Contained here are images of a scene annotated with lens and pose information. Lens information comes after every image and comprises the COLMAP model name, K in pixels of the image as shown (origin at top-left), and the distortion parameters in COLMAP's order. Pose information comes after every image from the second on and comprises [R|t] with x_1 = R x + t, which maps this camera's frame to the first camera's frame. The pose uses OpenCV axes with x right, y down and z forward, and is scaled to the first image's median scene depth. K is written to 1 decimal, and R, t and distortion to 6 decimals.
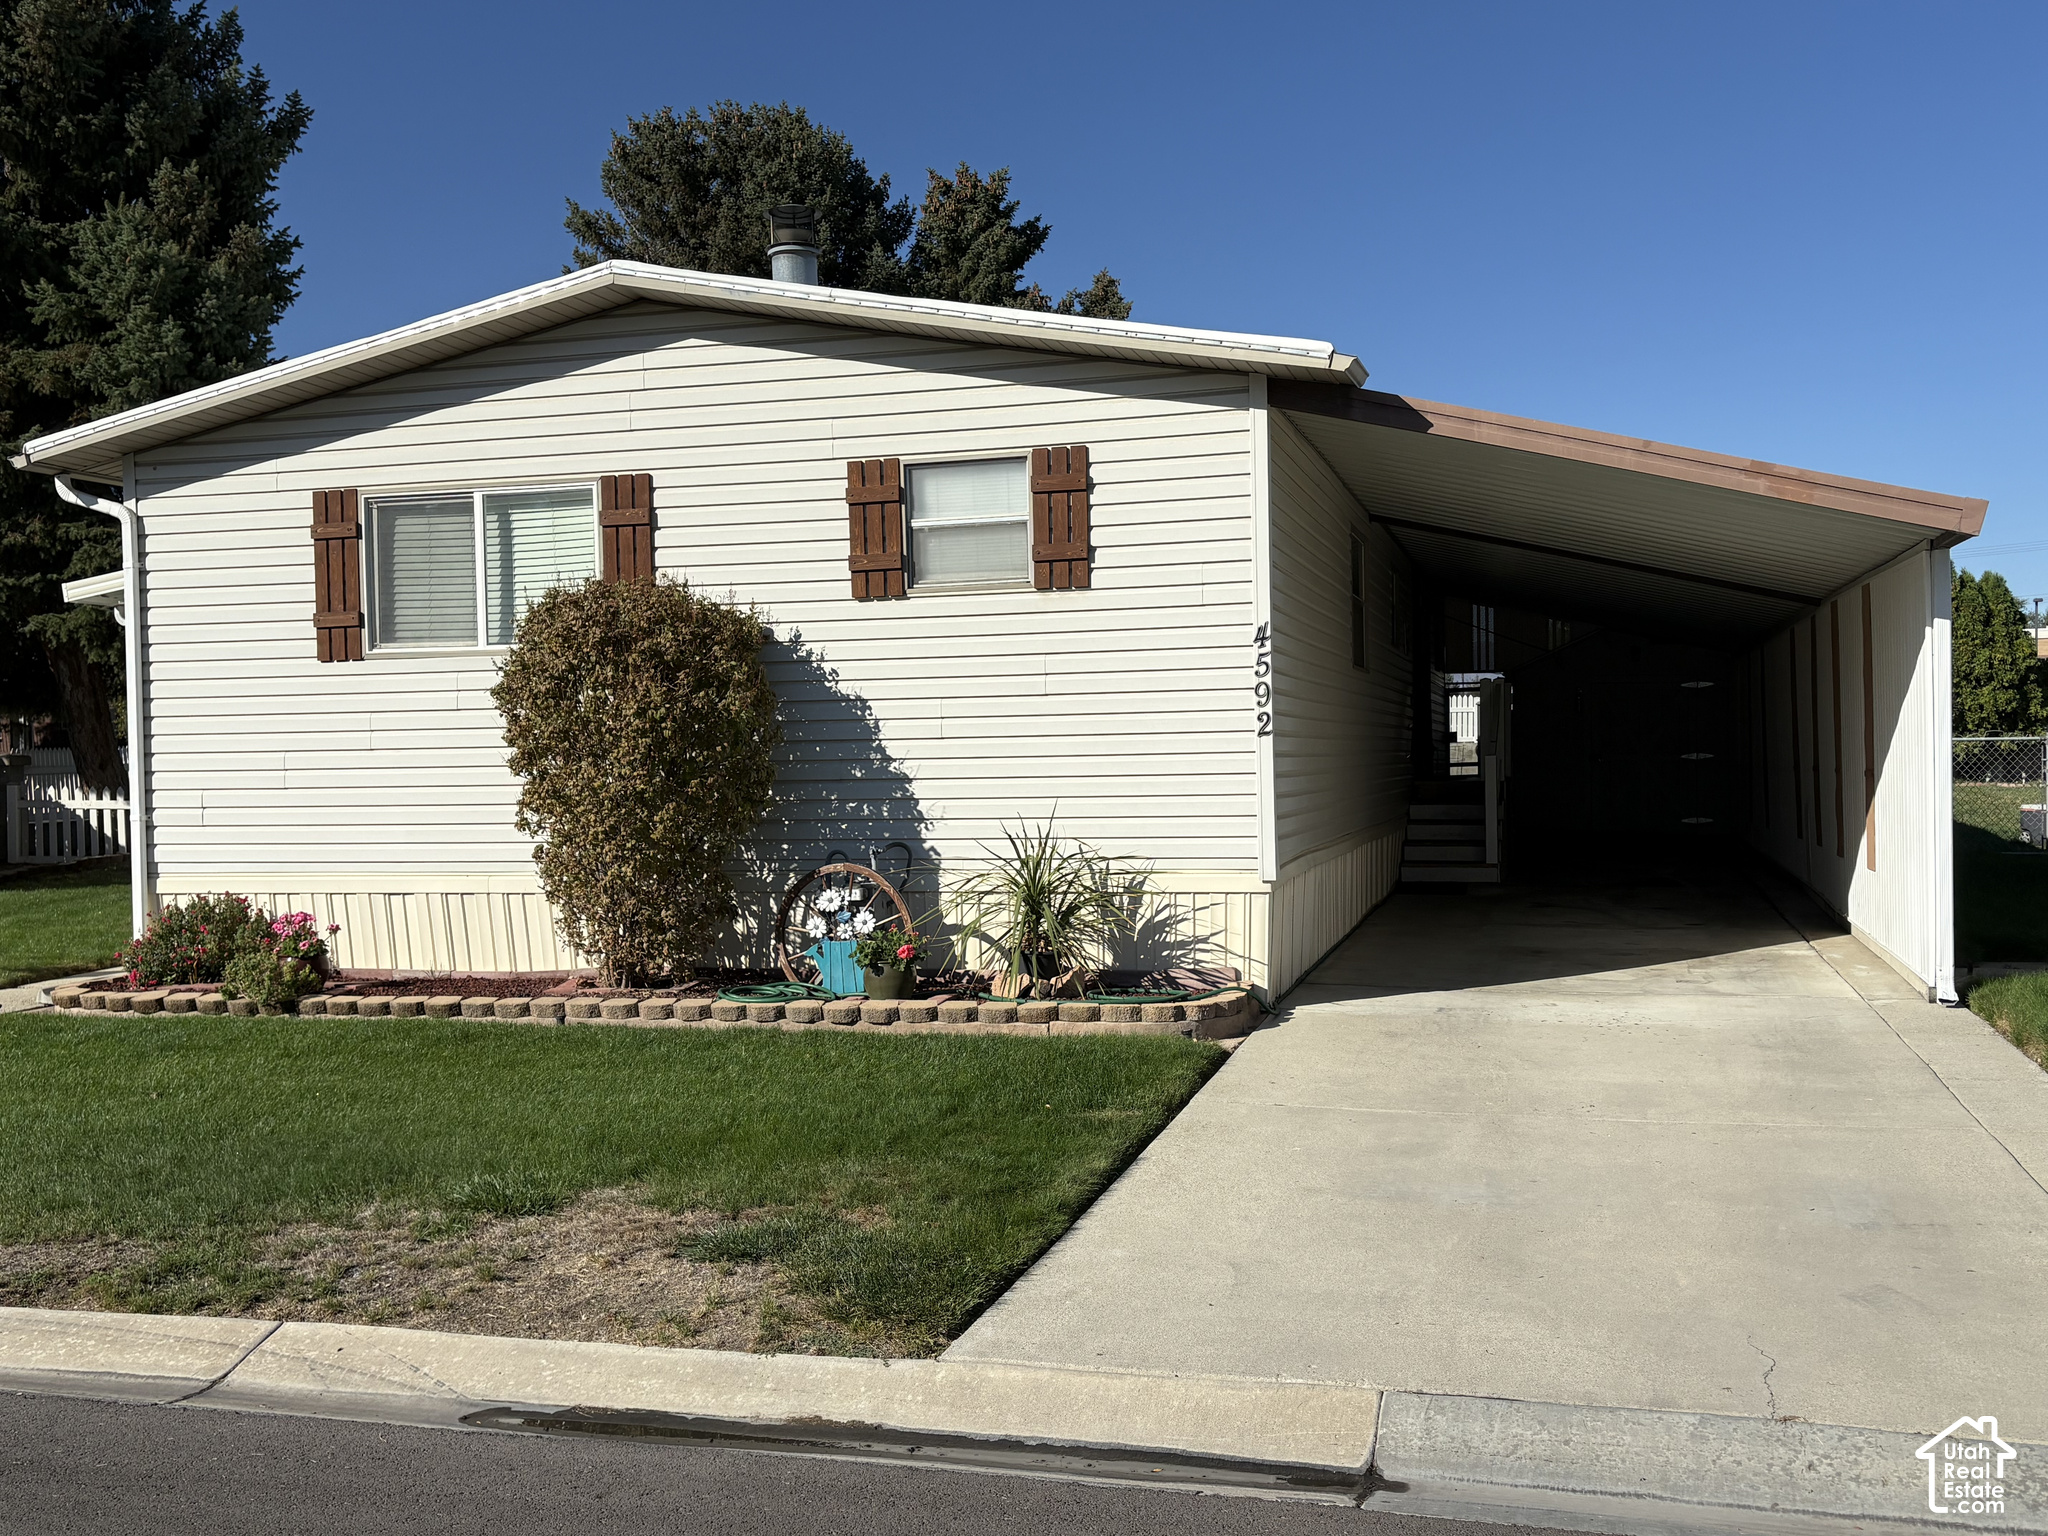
lens RADIAL K [[1972.3, 0, 1021.1], [0, 1972.3, 774.4], [0, 0, 1]] dist [0.061784, 0.000000]
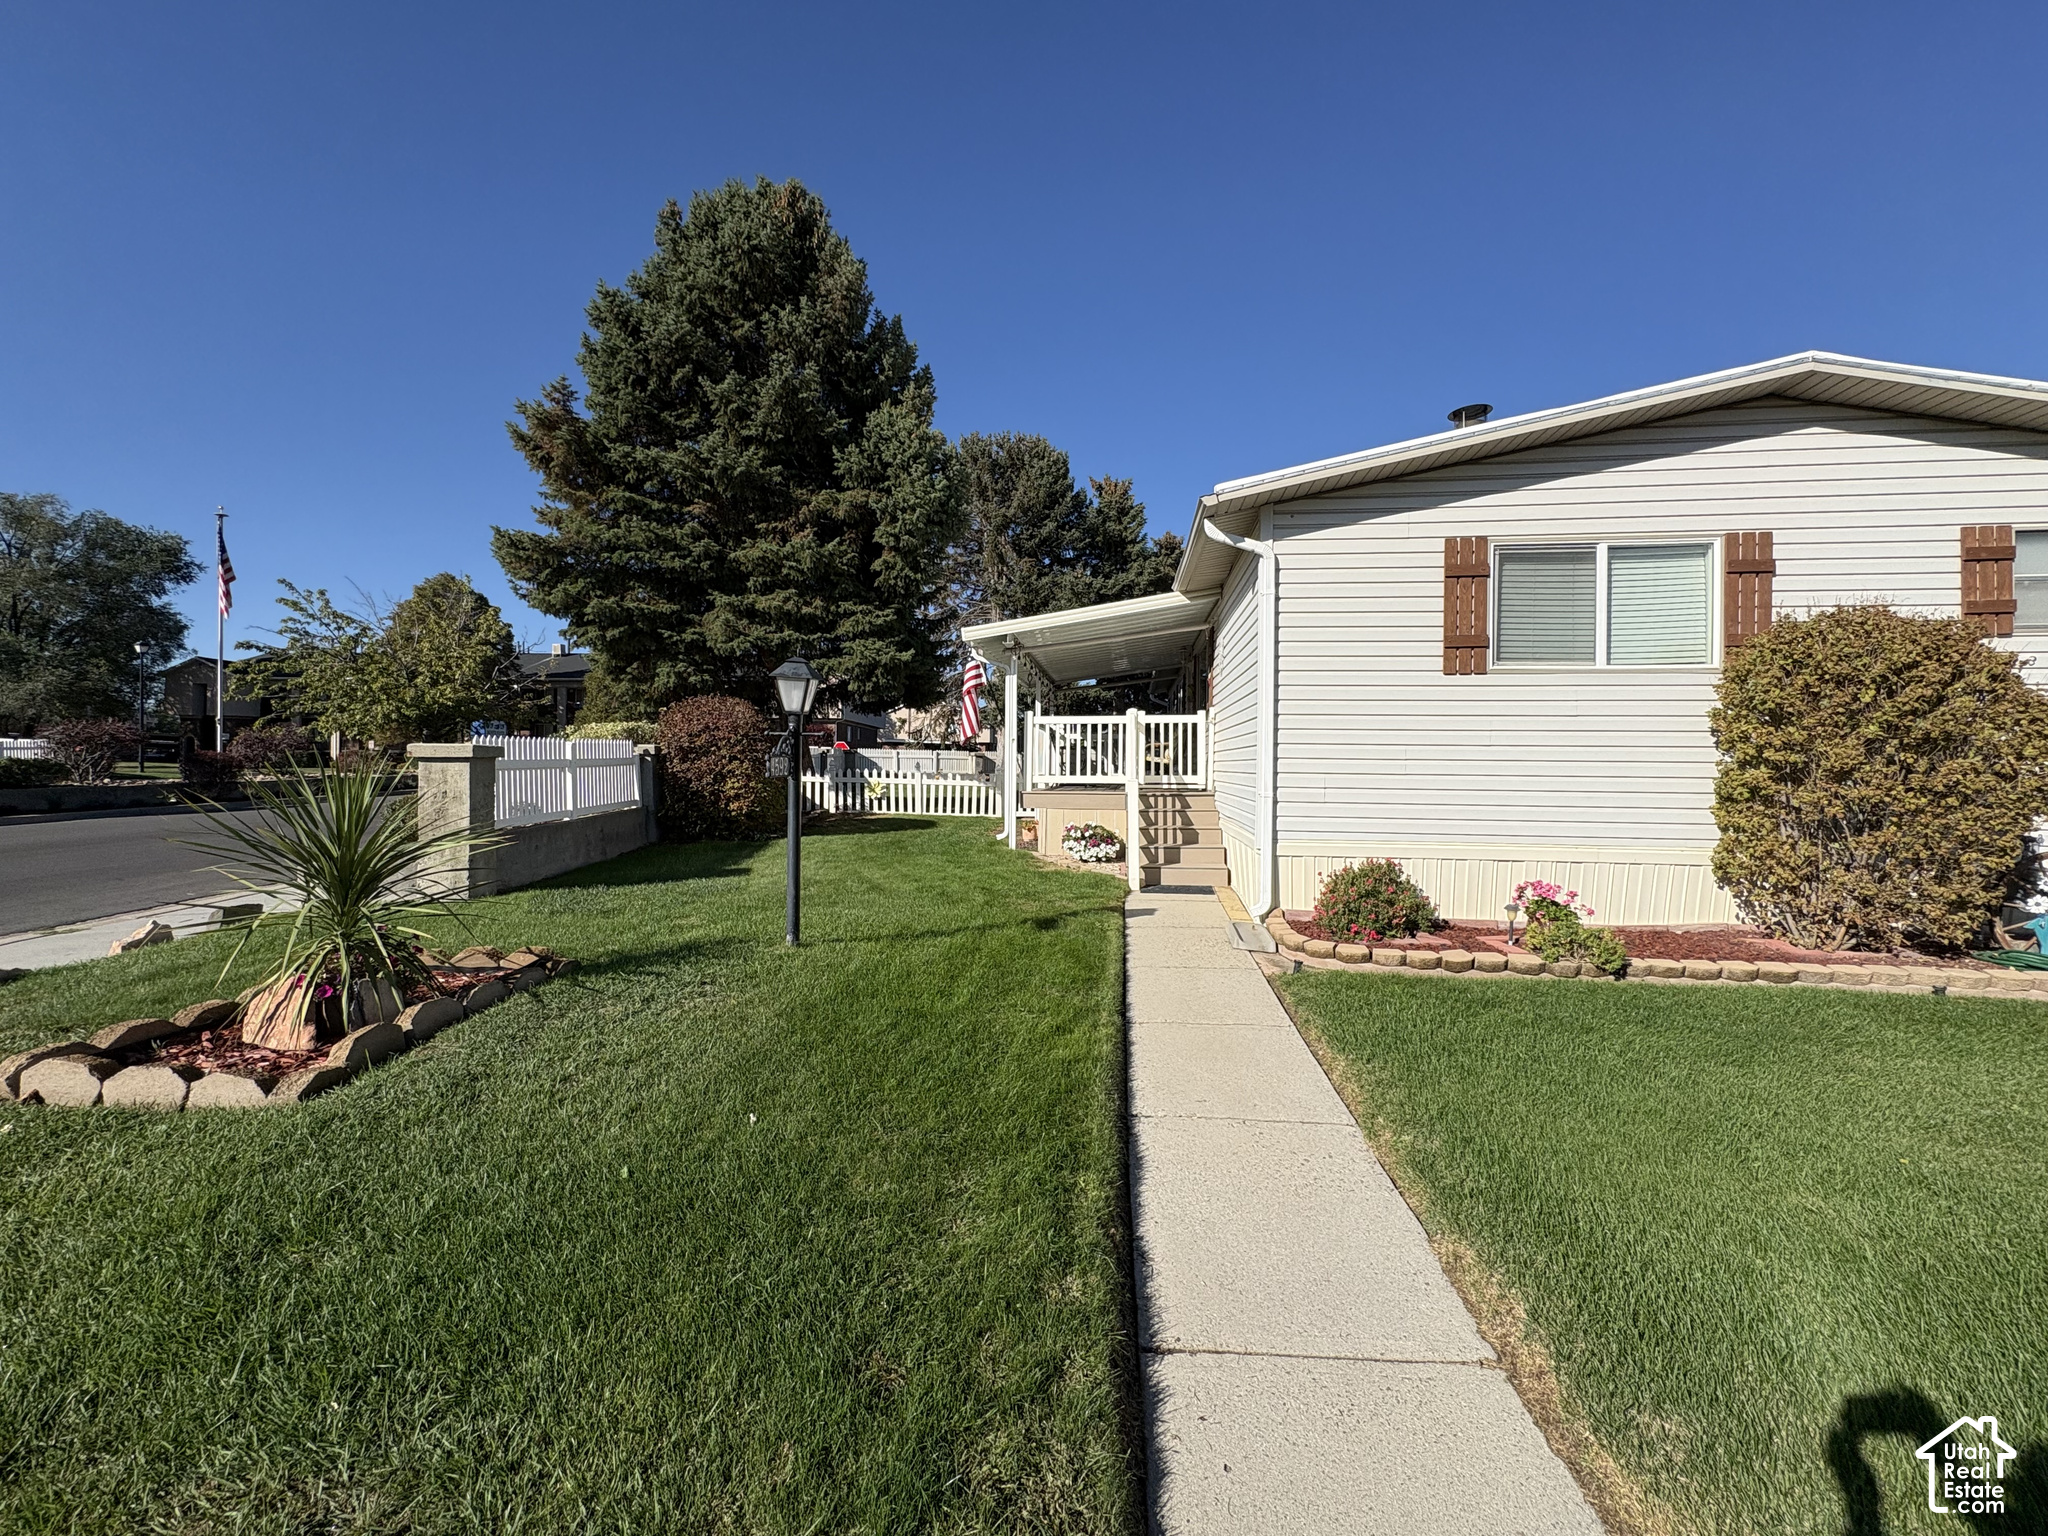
lens RADIAL K [[816.6, 0, 1029.8], [0, 816.6, 765.5], [0, 0, 1]] dist [0.002379, -0.000544]
pose [[0.985424, 0.026324, 0.168065, -0.725642], [-0.024573, 0.999620, -0.012488, 0.014205], [-0.168330, 0.008176, 0.985697, 0.560617]]
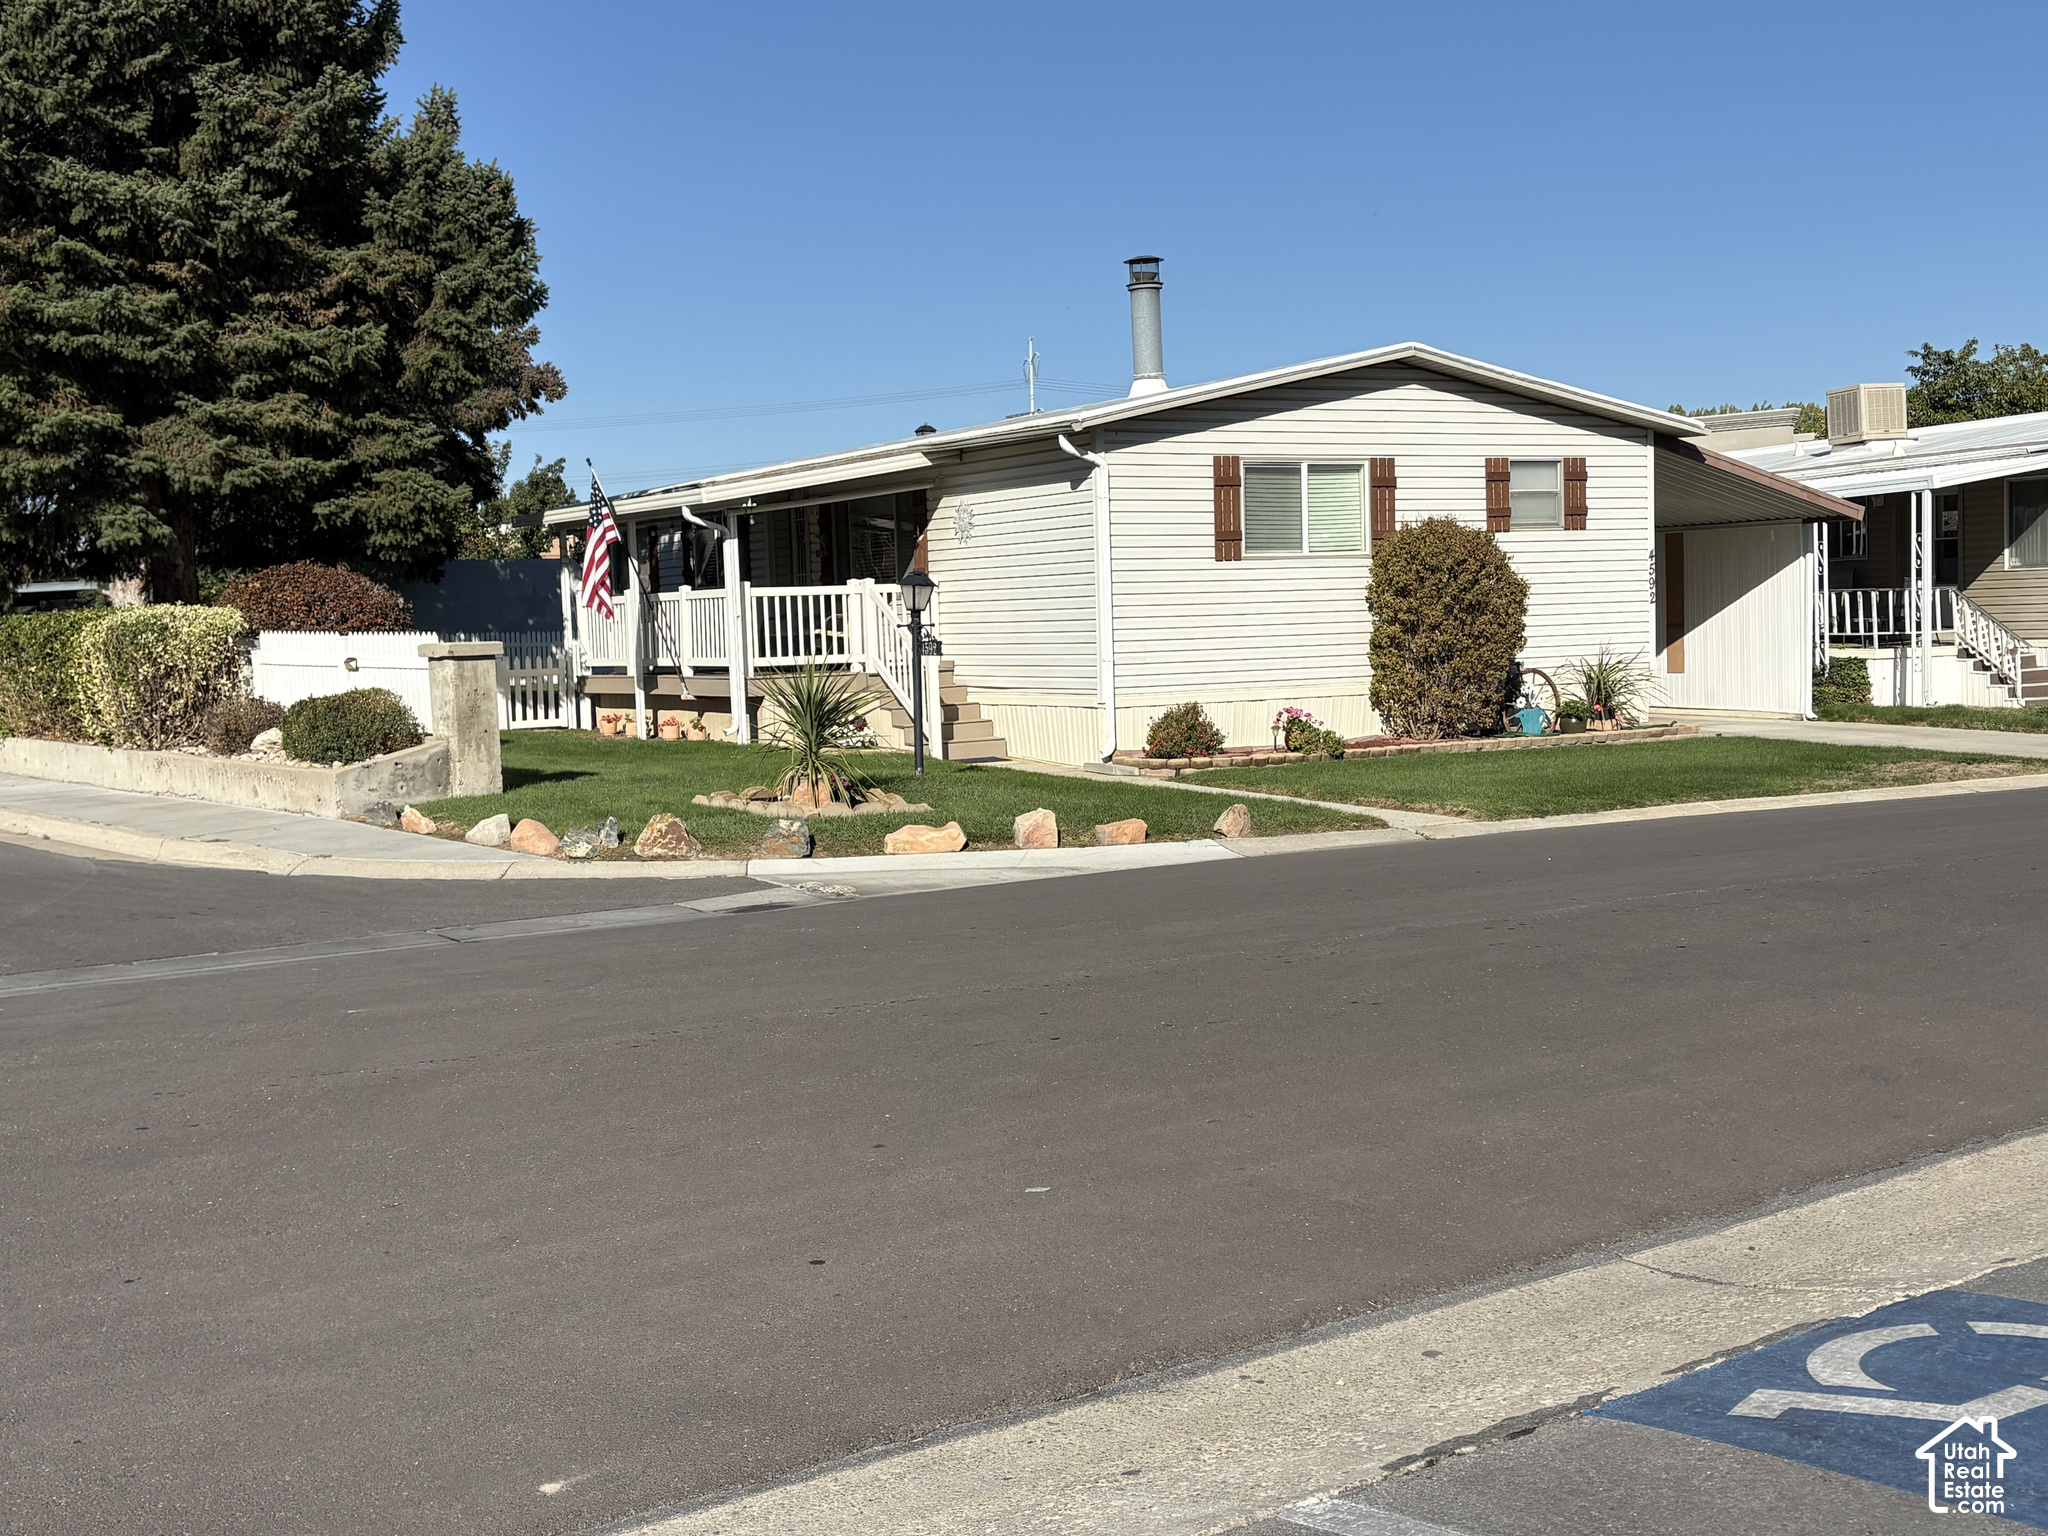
lens RADIAL K [[2582.6, 0, 1026.6], [0, 2582.6, 771.7], [0, 0, 1]] dist [0.119512, 0.000000]
pose [[0.682270, -0.046140, 0.729643, -2.107716], [0.023014, 0.998867, 0.041645, 0.026049], [-0.730738, -0.011622, 0.682559, -0.355371]]
